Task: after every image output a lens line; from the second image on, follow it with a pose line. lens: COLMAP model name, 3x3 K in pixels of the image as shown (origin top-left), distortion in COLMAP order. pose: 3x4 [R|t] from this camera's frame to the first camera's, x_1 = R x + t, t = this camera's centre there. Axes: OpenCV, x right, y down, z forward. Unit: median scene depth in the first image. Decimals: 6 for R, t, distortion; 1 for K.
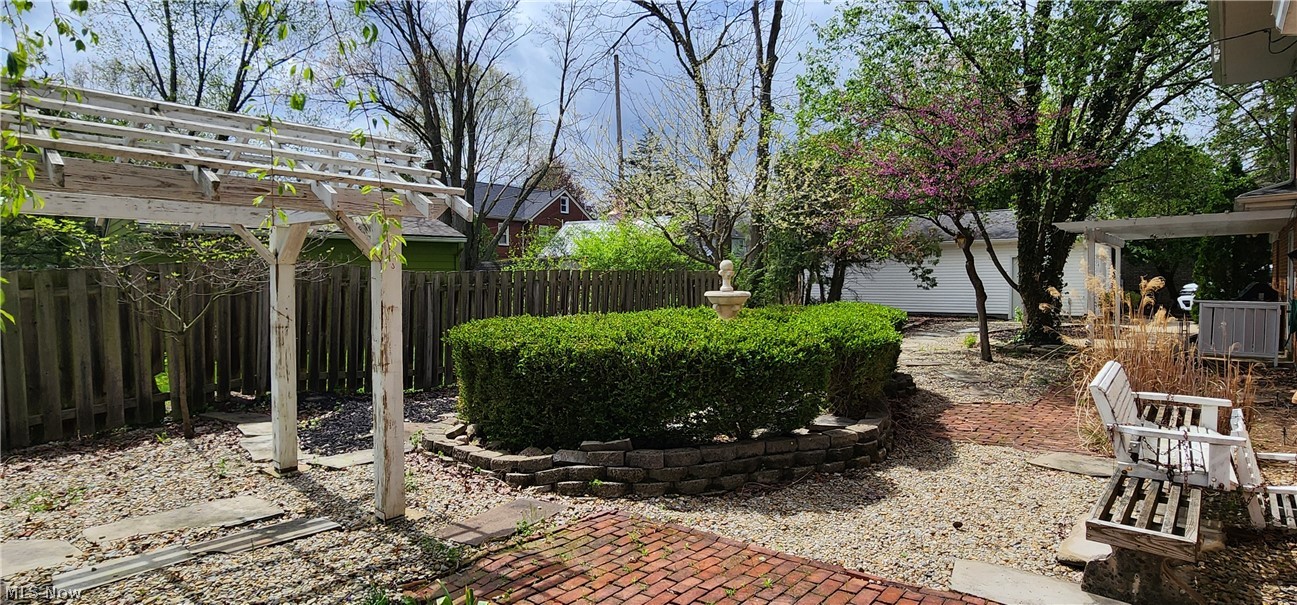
lens RADIAL K [[681.2, 0, 646.3], [0, 681.2, 305.0], [0, 0, 1]] dist [0.000819, -0.001366]
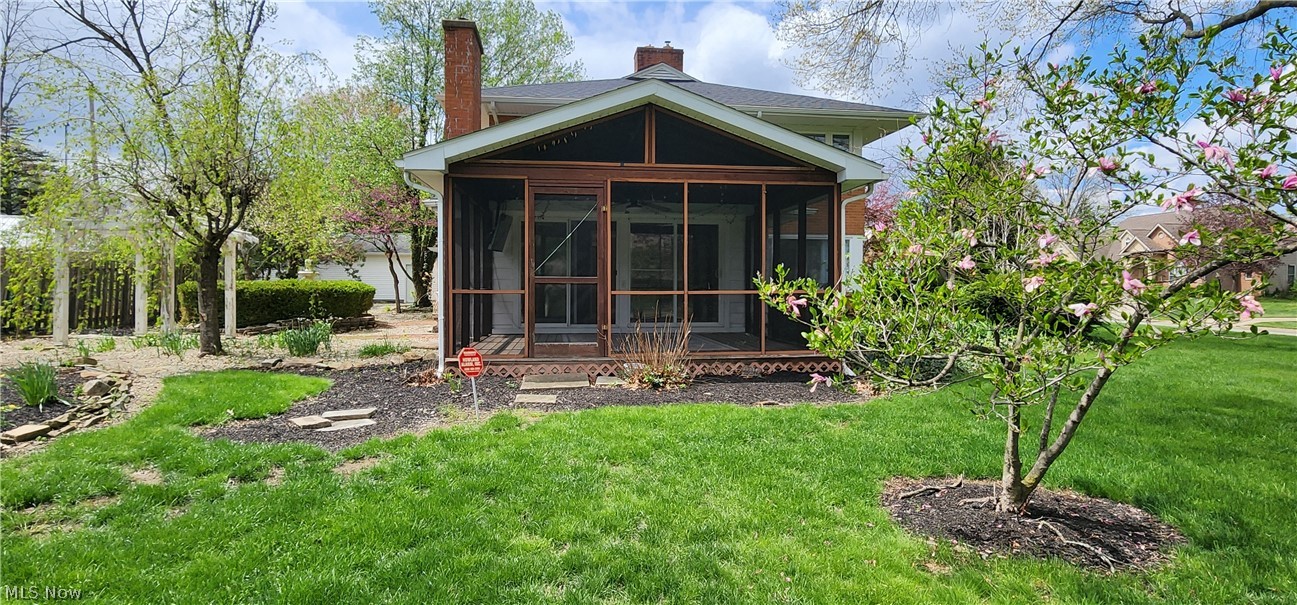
lens RADIAL K [[681.2, 0, 648.4], [0, 681.2, 301.8], [0, 0, 1]] dist [0.000819, -0.001366]
pose [[0.664581, -0.009124, 0.747160, -0.303355], [0.020718, 0.999766, -0.006220, 0.043768], [-0.746929, 0.019614, 0.664615, -0.523960]]
